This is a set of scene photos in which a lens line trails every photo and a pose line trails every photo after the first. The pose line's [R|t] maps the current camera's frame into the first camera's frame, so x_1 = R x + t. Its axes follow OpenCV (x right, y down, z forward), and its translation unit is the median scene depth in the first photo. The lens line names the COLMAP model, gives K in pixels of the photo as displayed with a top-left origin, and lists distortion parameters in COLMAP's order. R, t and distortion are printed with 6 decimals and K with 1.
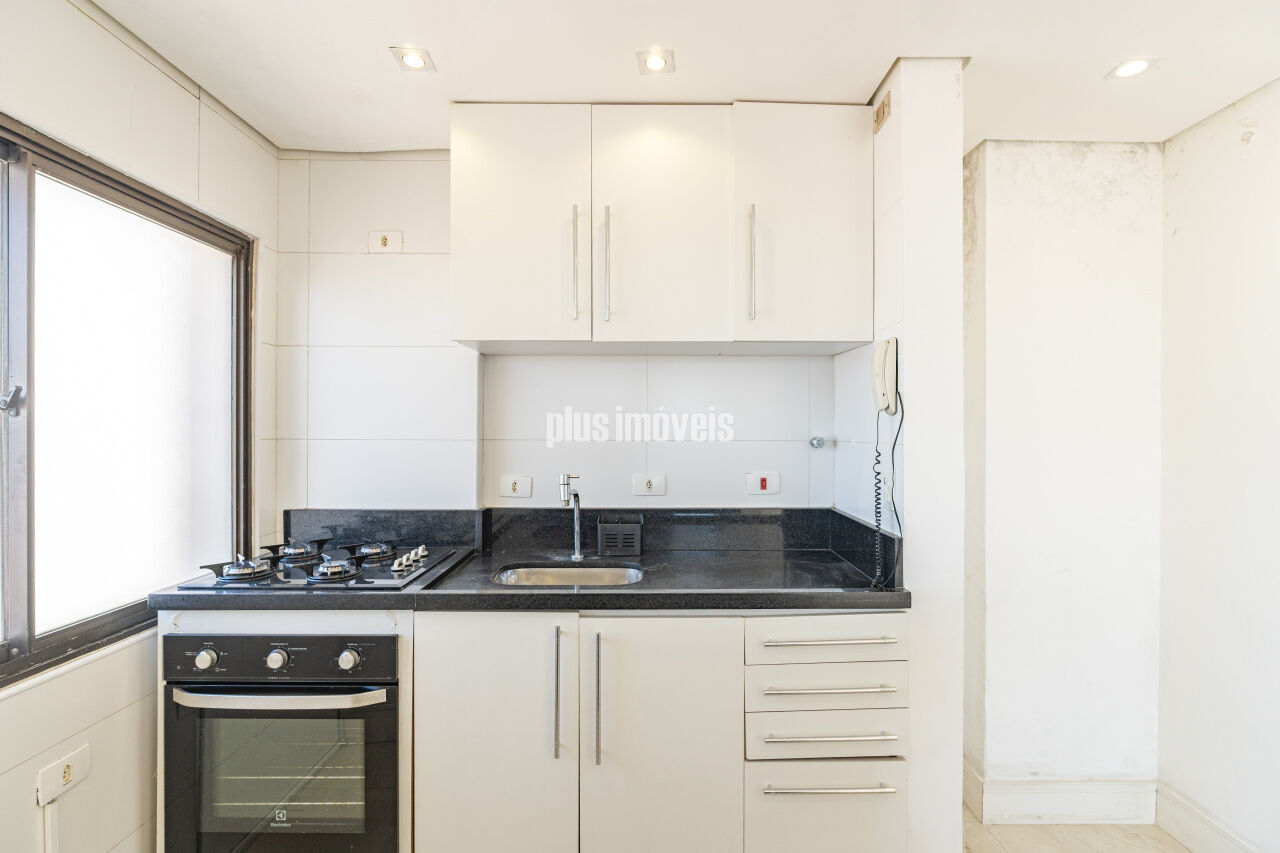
lens RADIAL K [[582.0, 0, 641.9], [0, 582.0, 428.9], [0, 0, 1]] dist [-0.008379, -0.000280]
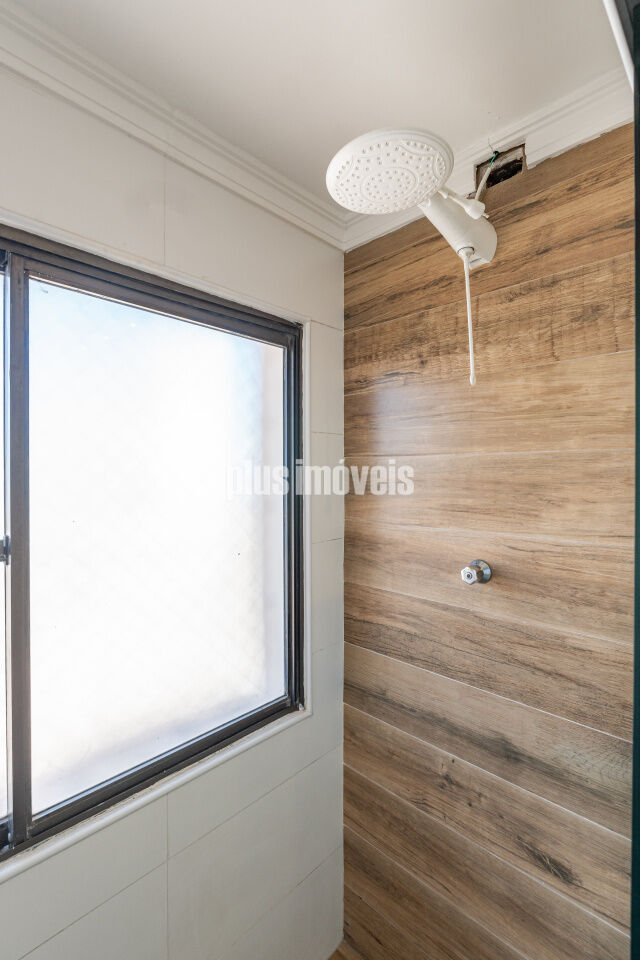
lens RADIAL K [[436.5, 0, 314.2], [0, 436.5, 482.4], [0, 0, 1]] dist [-0.008379, -0.000280]
pose [[0.692836, 0.007152, -0.721059, -0.193578], [0.001146, 0.999939, 0.011019, -0.101335], [0.721094, -0.008460, 0.692786, 0.578965]]
